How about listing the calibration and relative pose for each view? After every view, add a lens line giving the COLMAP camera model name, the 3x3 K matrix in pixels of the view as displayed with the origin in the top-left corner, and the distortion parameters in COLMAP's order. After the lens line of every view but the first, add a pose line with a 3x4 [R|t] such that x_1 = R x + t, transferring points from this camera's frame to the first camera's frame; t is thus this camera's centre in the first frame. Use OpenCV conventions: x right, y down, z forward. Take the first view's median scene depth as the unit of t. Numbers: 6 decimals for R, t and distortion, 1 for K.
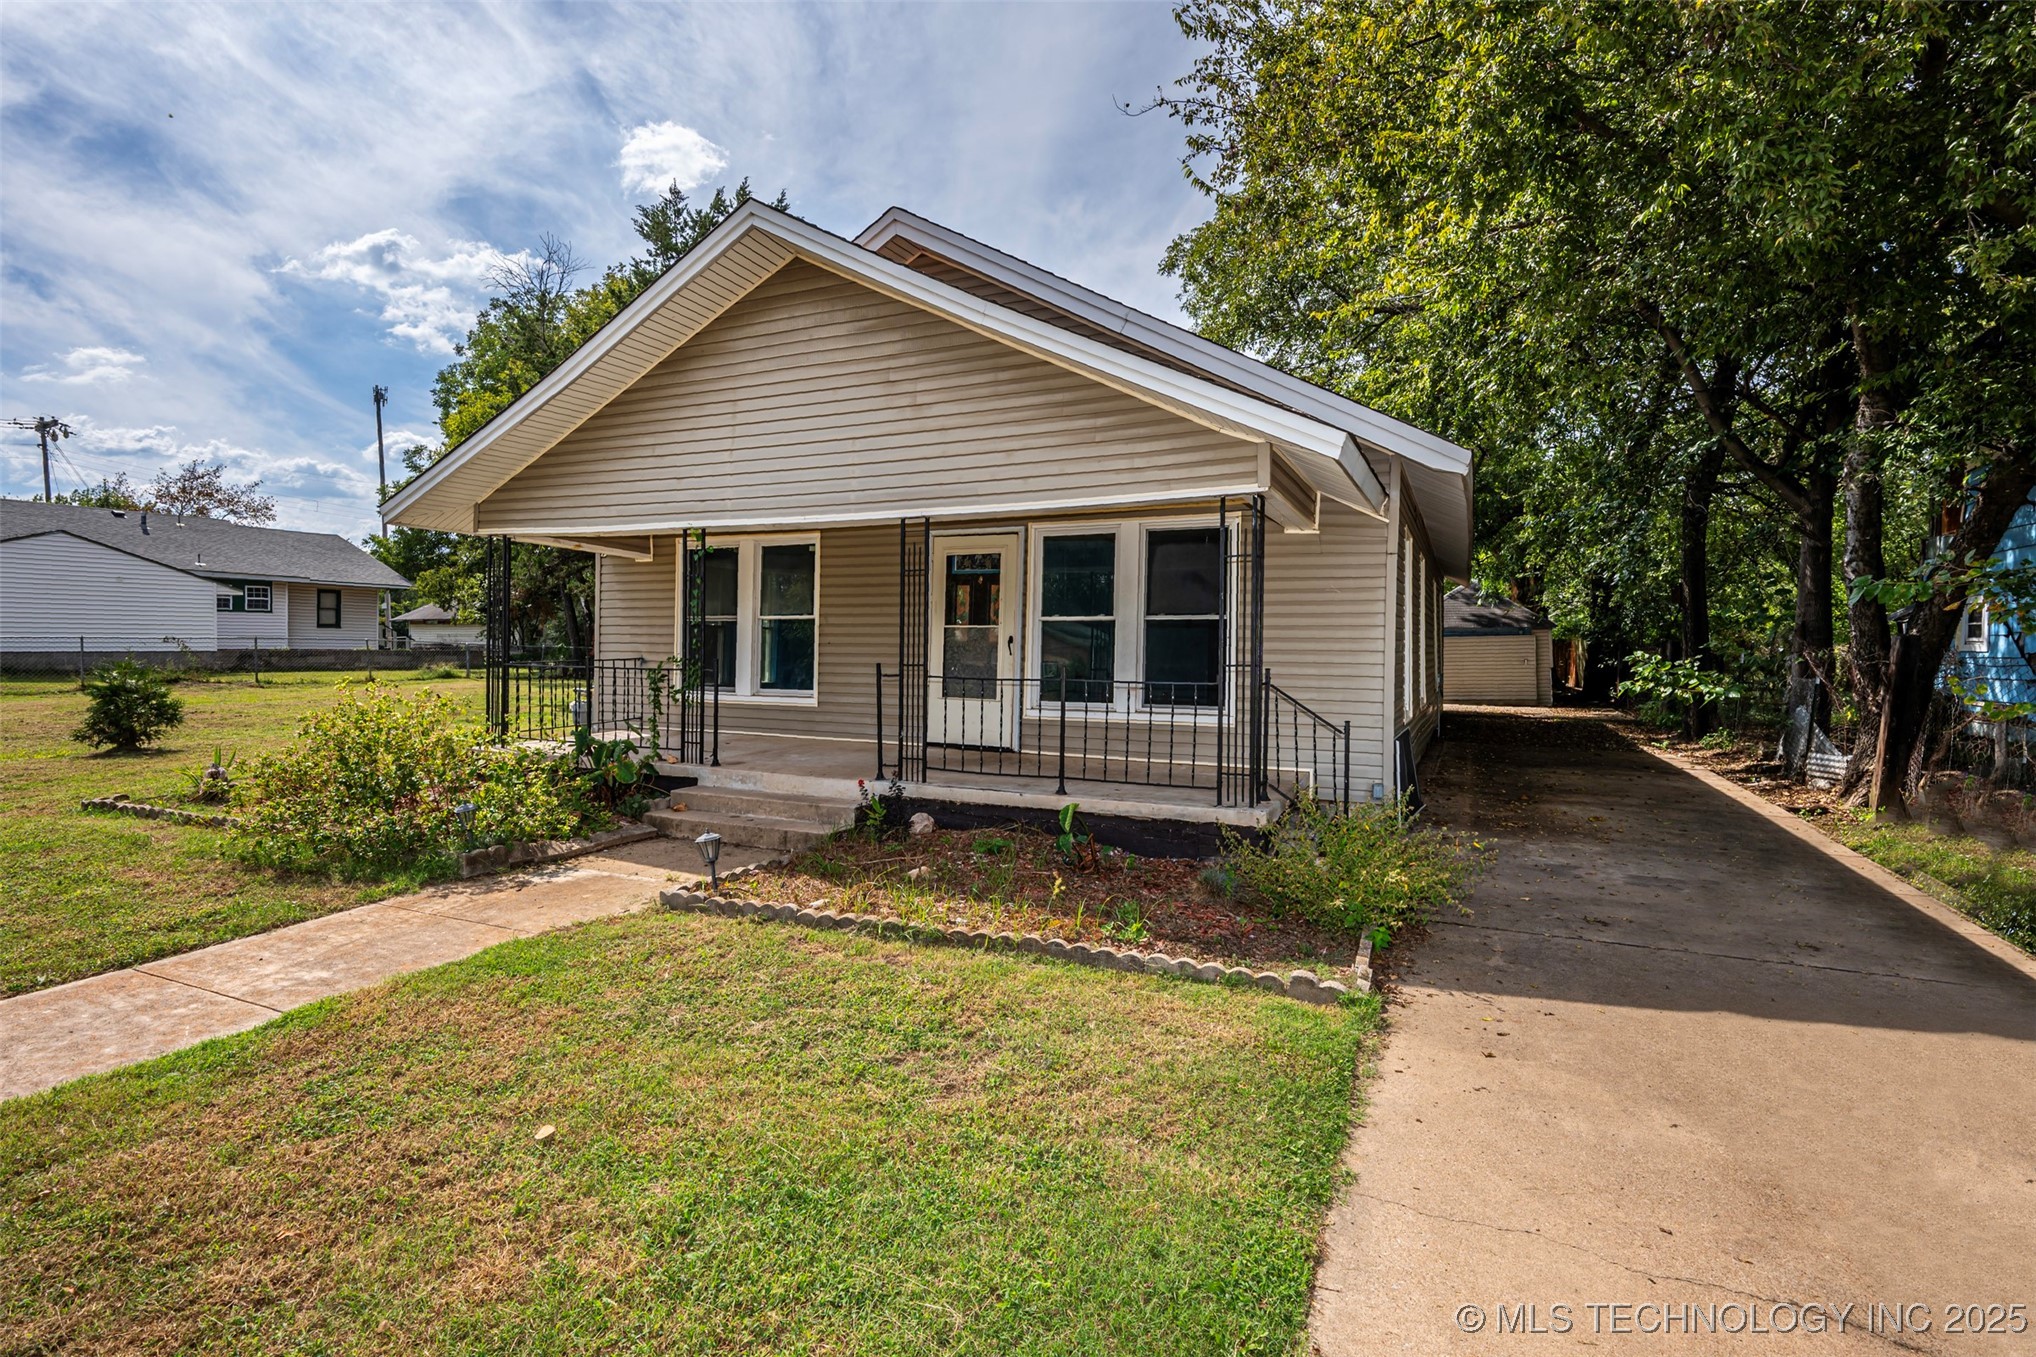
lens RADIAL K [[976.9, 0, 1039.1], [0, 976.9, 667.3], [0, 0, 1]] dist [0.000430, -0.000031]
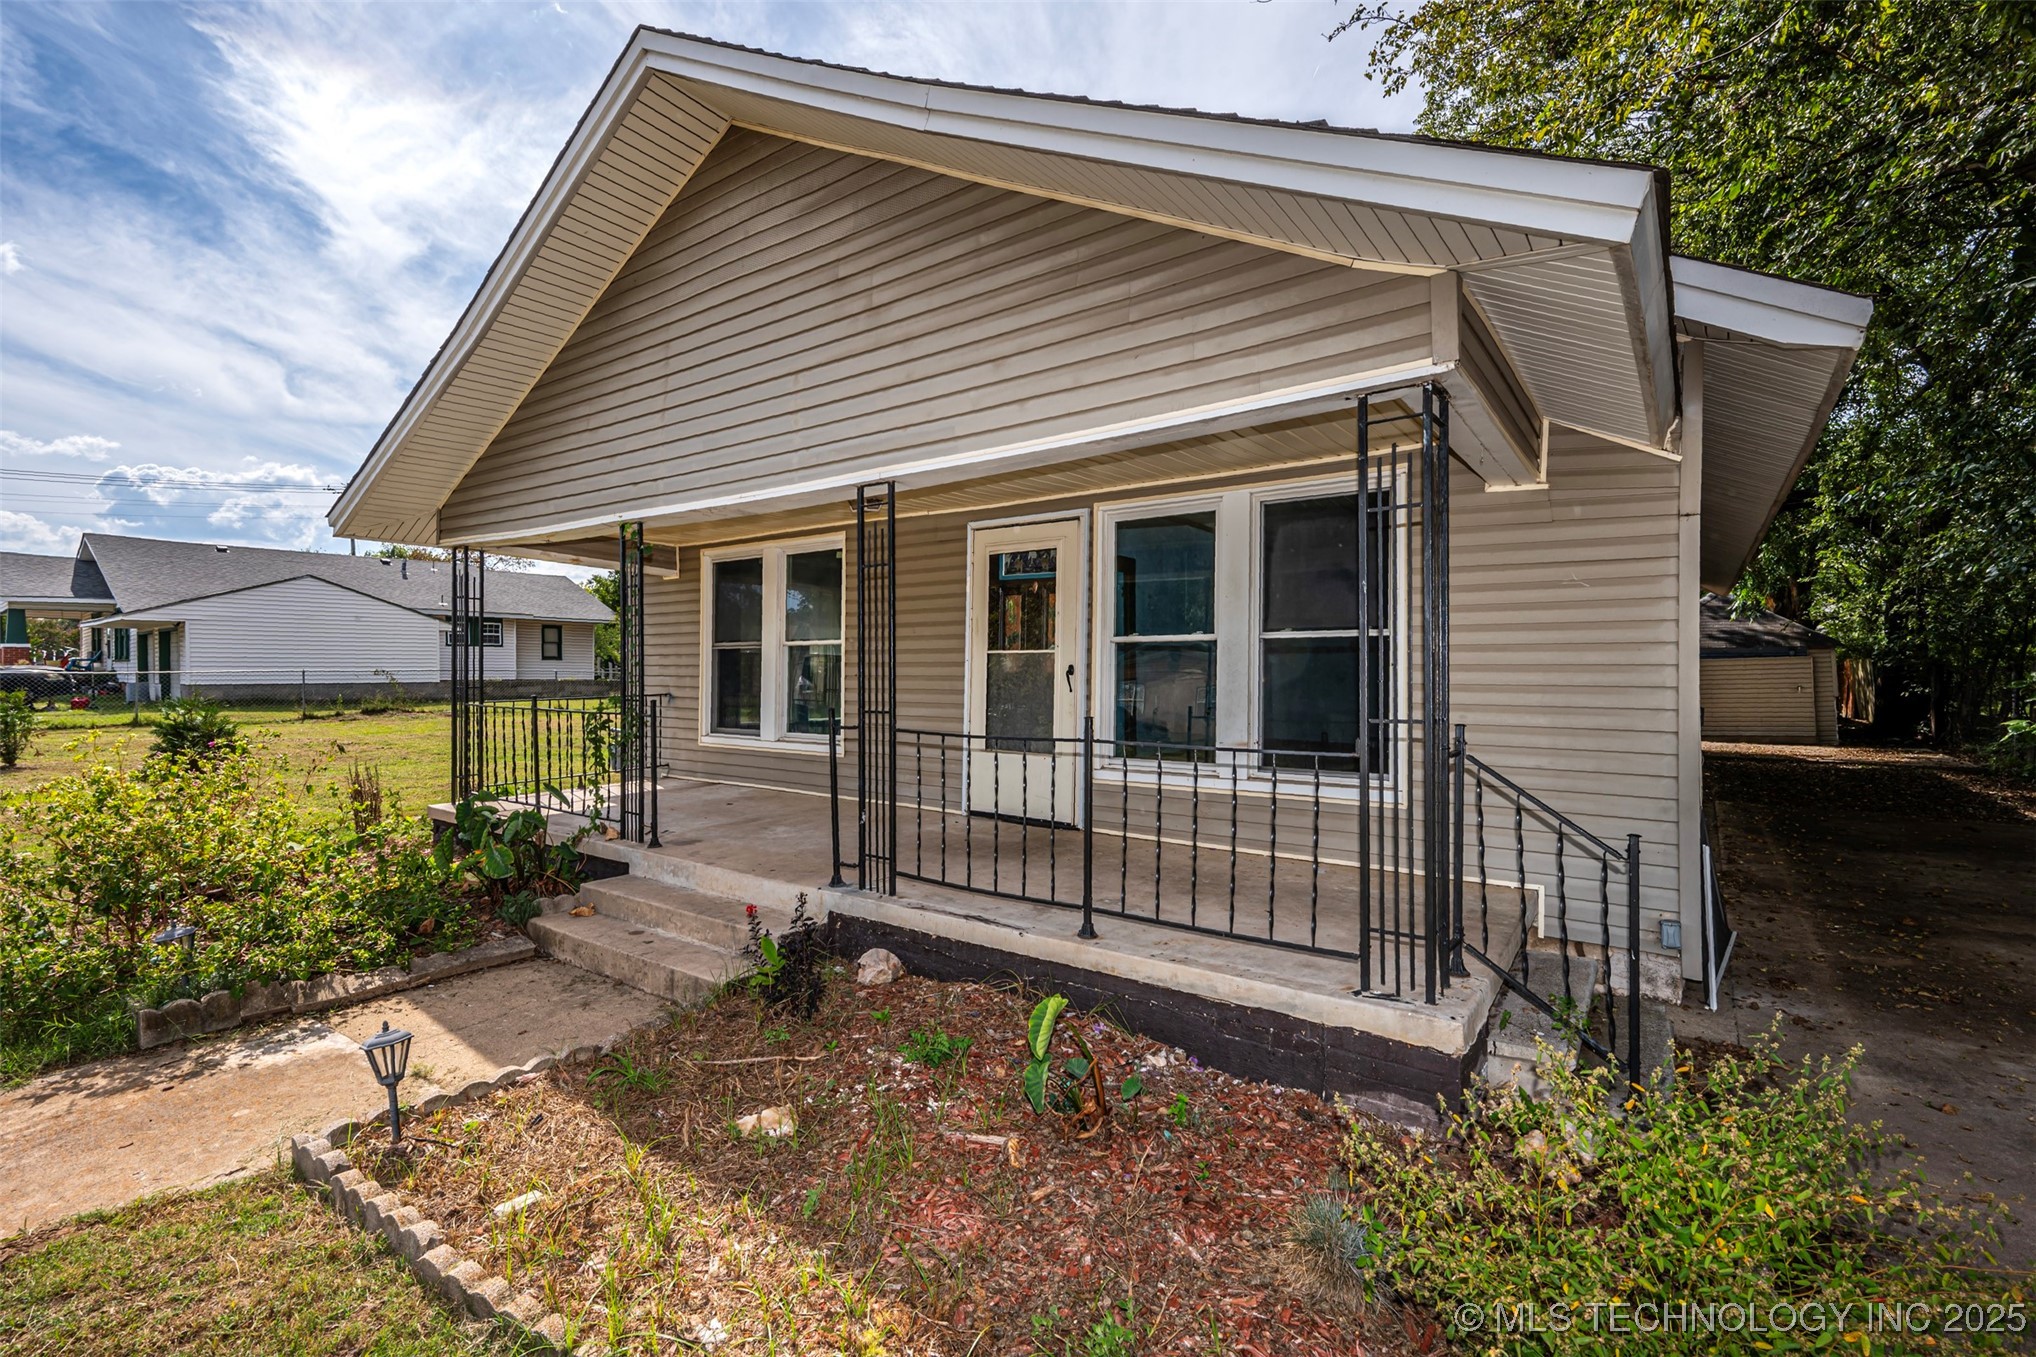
lens RADIAL K [[920.8, 0, 1059.1], [0, 920.8, 660.2], [0, 0, 1]] dist [-0.008097, 0.000132]
pose [[0.983337, -0.008875, -0.181577, 0.087045], [0.002768, 0.999423, -0.033859, -0.013649], [0.181773, 0.032792, 0.982794, 0.368304]]
